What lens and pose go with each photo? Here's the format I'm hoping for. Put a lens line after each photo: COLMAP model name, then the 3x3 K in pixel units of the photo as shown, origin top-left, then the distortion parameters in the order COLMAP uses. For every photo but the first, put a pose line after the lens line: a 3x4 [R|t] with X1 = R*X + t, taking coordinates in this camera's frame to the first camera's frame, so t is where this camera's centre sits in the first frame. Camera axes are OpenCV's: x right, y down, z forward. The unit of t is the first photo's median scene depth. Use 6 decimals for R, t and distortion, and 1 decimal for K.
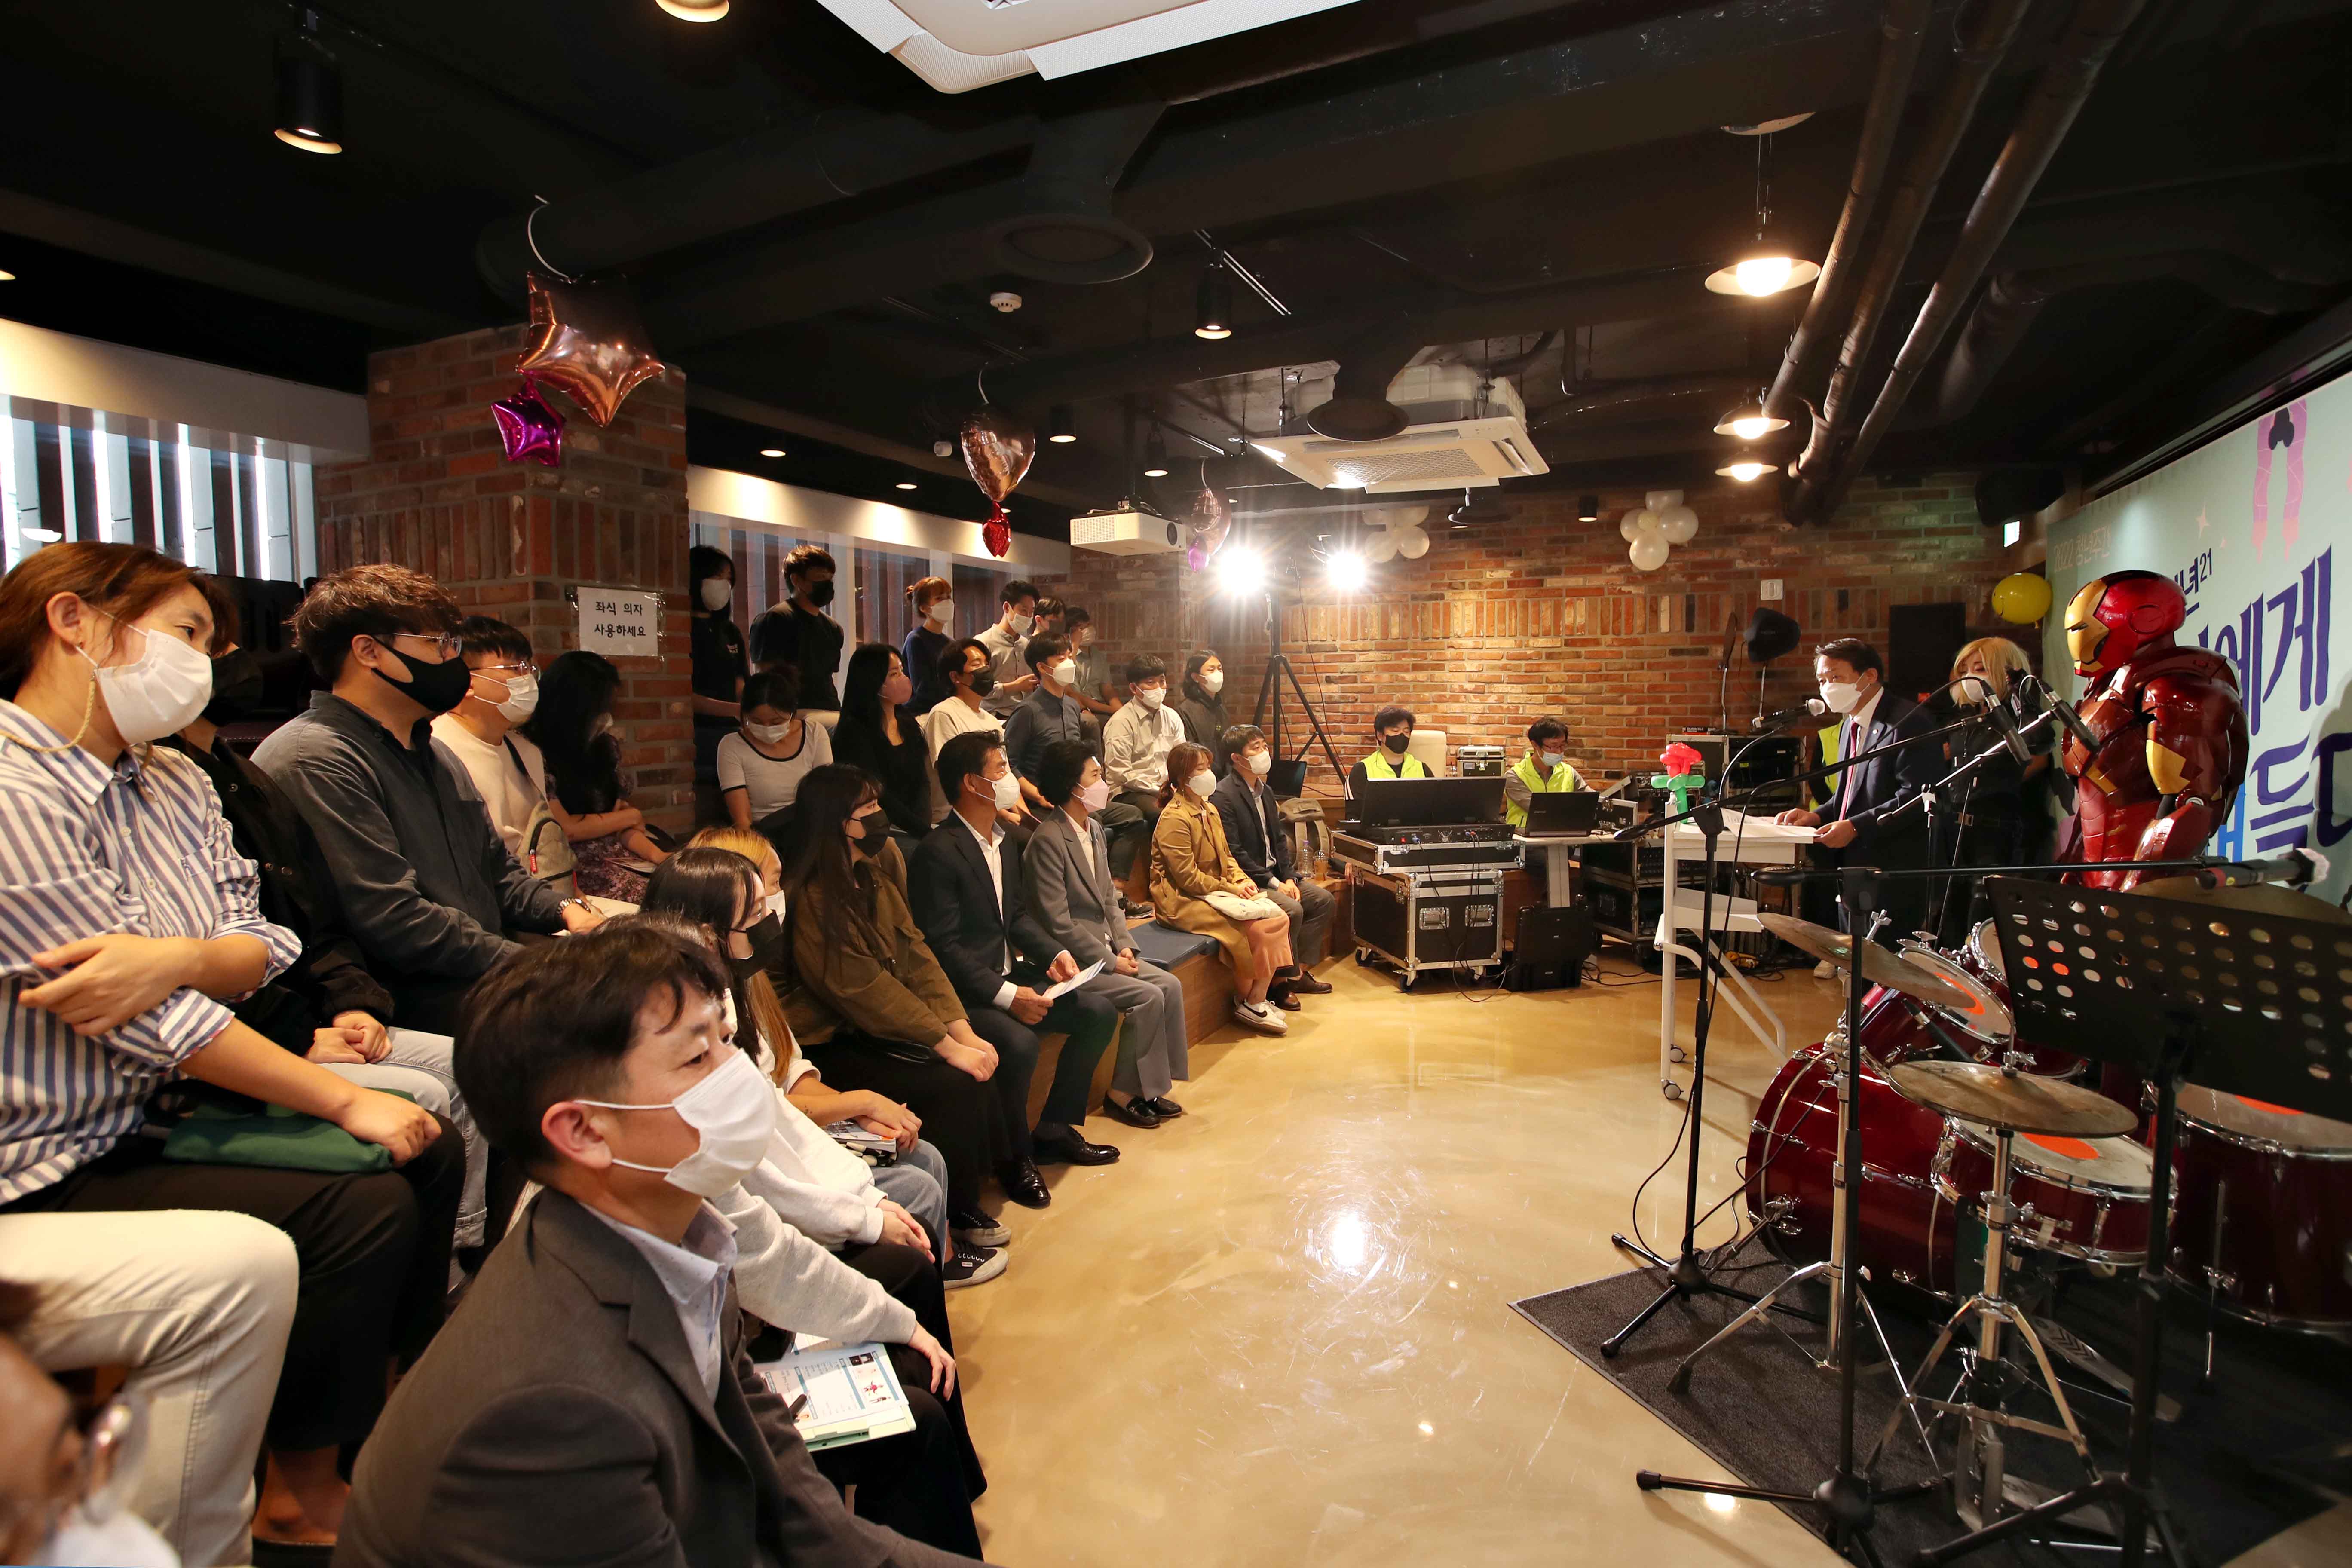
lens RADIAL K [[1207.4, 0, 1176.0], [0, 1207.4, 784.0], [0, 0, 1]] dist [-0.057724, -0.000046]
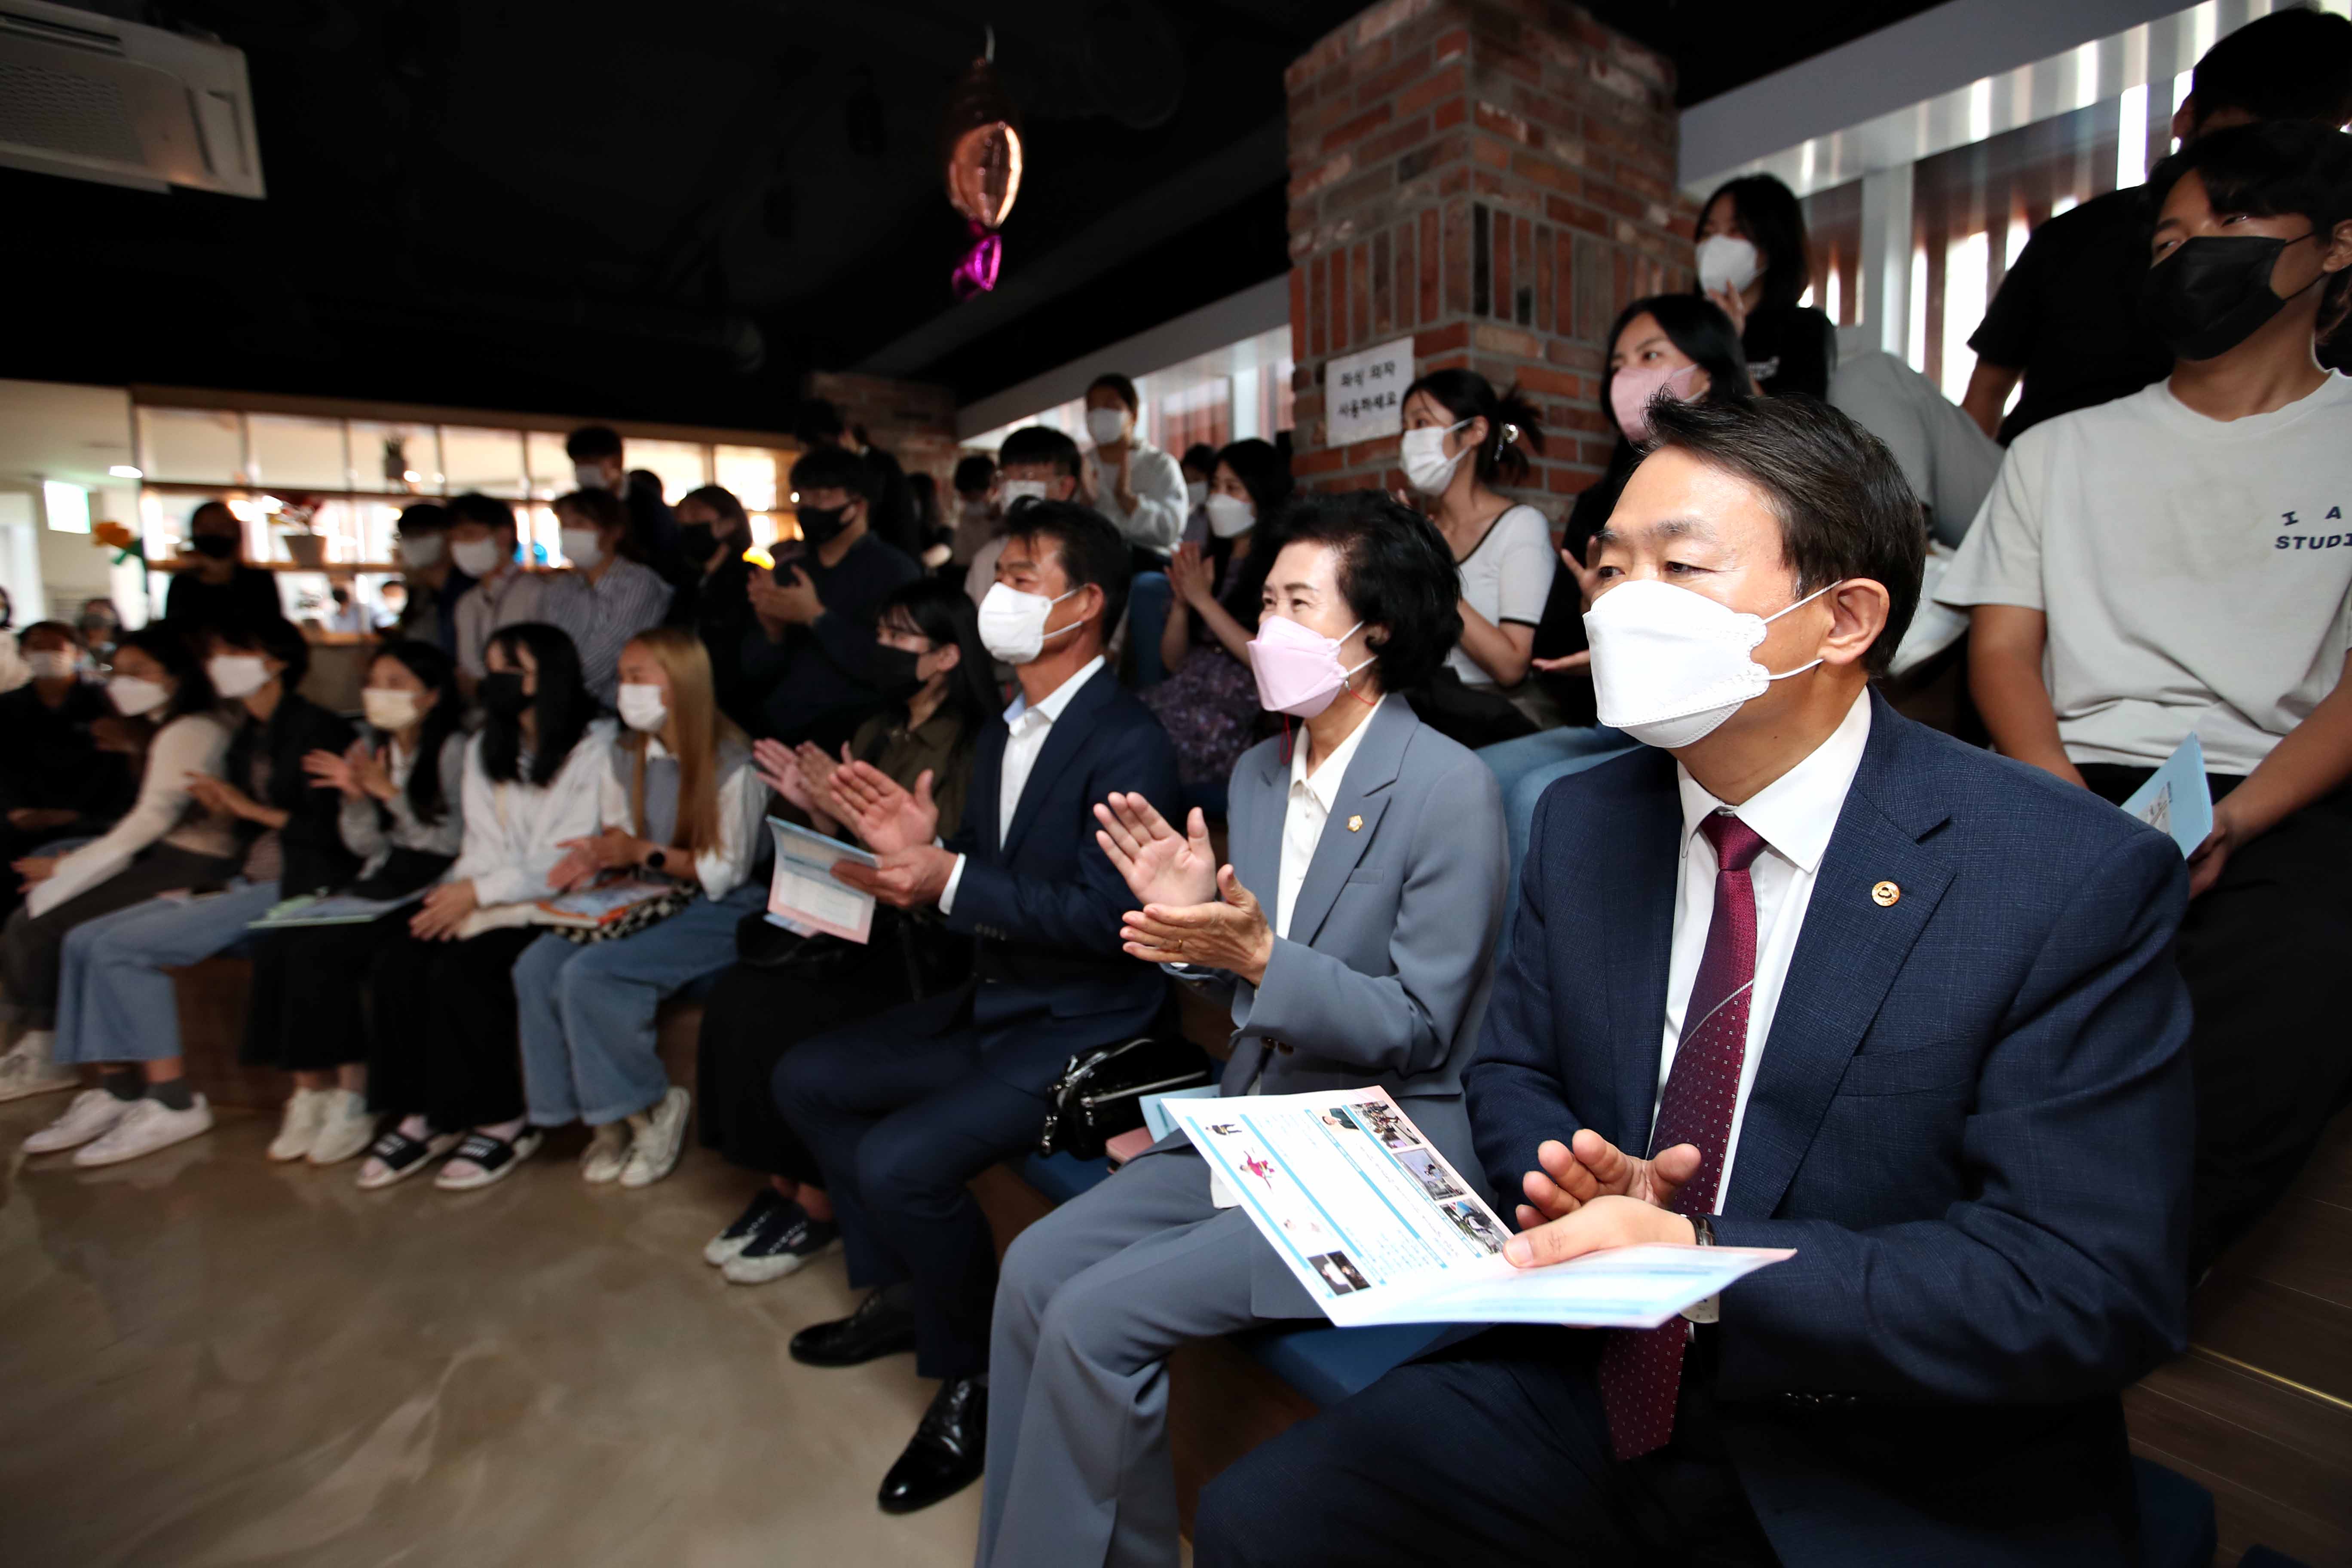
lens RADIAL K [[1152.7, 0, 1186.2], [0, 1152.7, 736.8], [0, 0, 1]] dist [-0.047319, 0.000400]
pose [[-0.486303, 0.092319, -0.868900, 0.222179], [-0.043217, 0.990645, 0.129441, -0.012729], [0.872721, 0.100499, -0.477764, 1.254734]]
